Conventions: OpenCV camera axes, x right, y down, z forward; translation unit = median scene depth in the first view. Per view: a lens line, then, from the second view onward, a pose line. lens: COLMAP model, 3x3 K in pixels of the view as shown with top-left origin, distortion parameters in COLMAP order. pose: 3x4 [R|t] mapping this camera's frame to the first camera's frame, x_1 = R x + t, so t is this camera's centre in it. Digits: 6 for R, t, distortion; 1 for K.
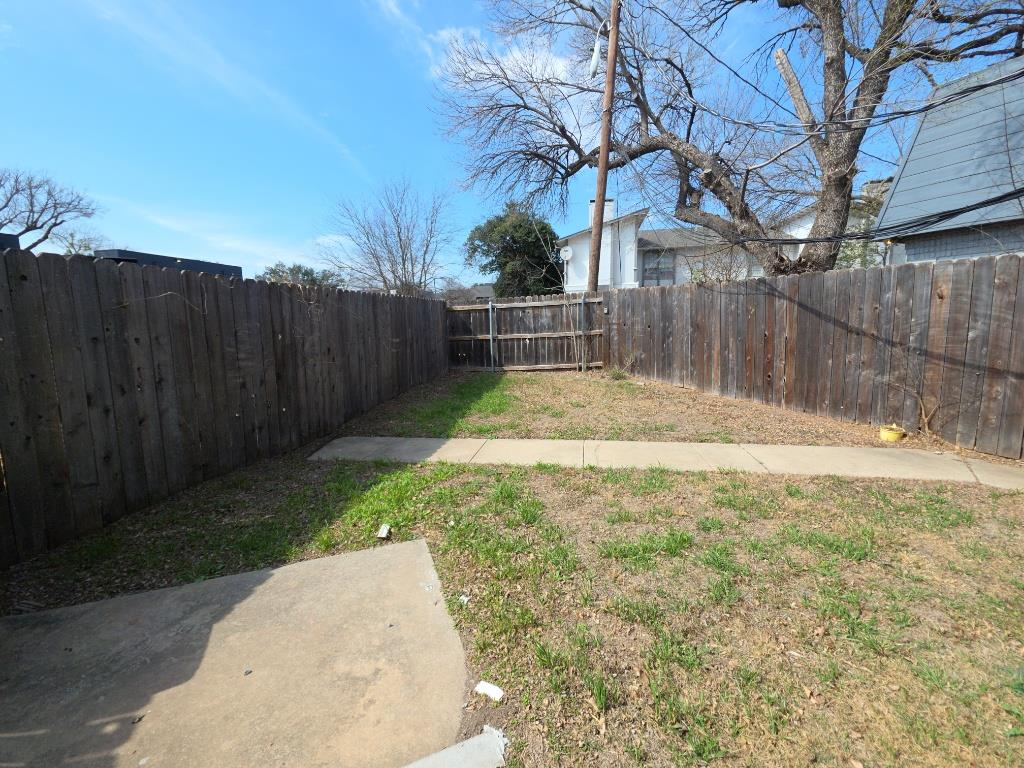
lens RADIAL K [[501.3, 0, 519.2], [0, 501.3, 377.0], [0, 0, 1]] dist [0.015994, -0.007644]
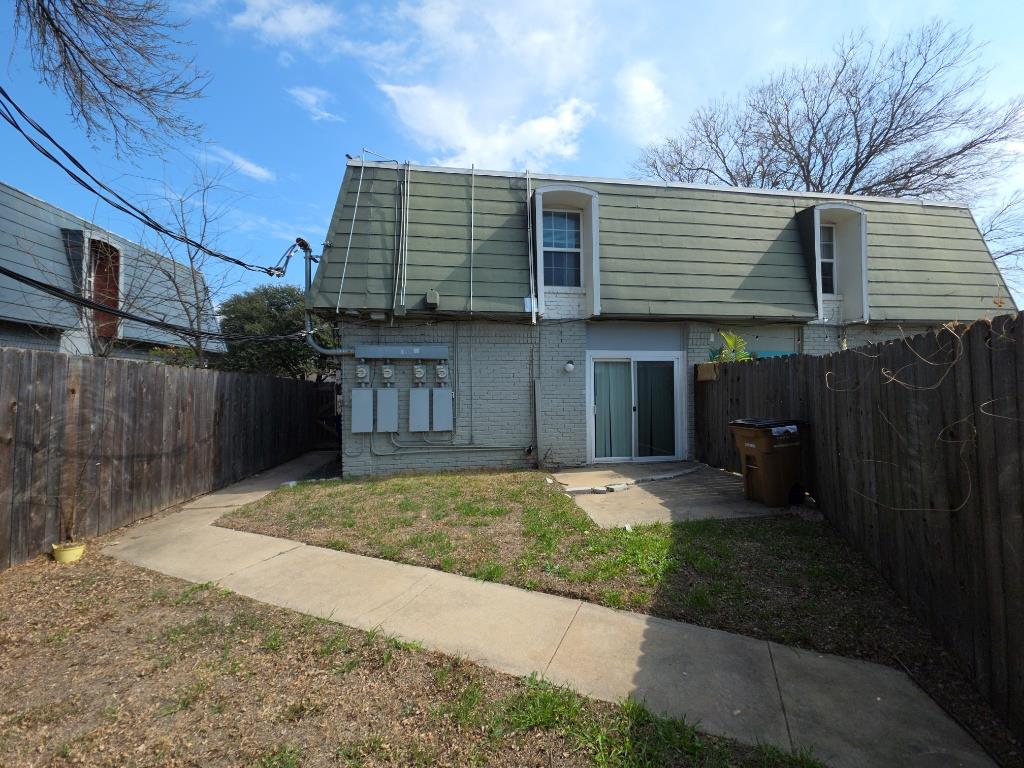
lens RADIAL K [[501.3, 0, 519.2], [0, 501.3, 377.0], [0, 0, 1]] dist [0.015994, -0.007644]
pose [[-0.979520, 0.031335, 0.198895, -0.181182], [0.050319, 0.994568, 0.091122, -0.234364], [-0.194959, 0.099264, -0.975775, 1.790857]]
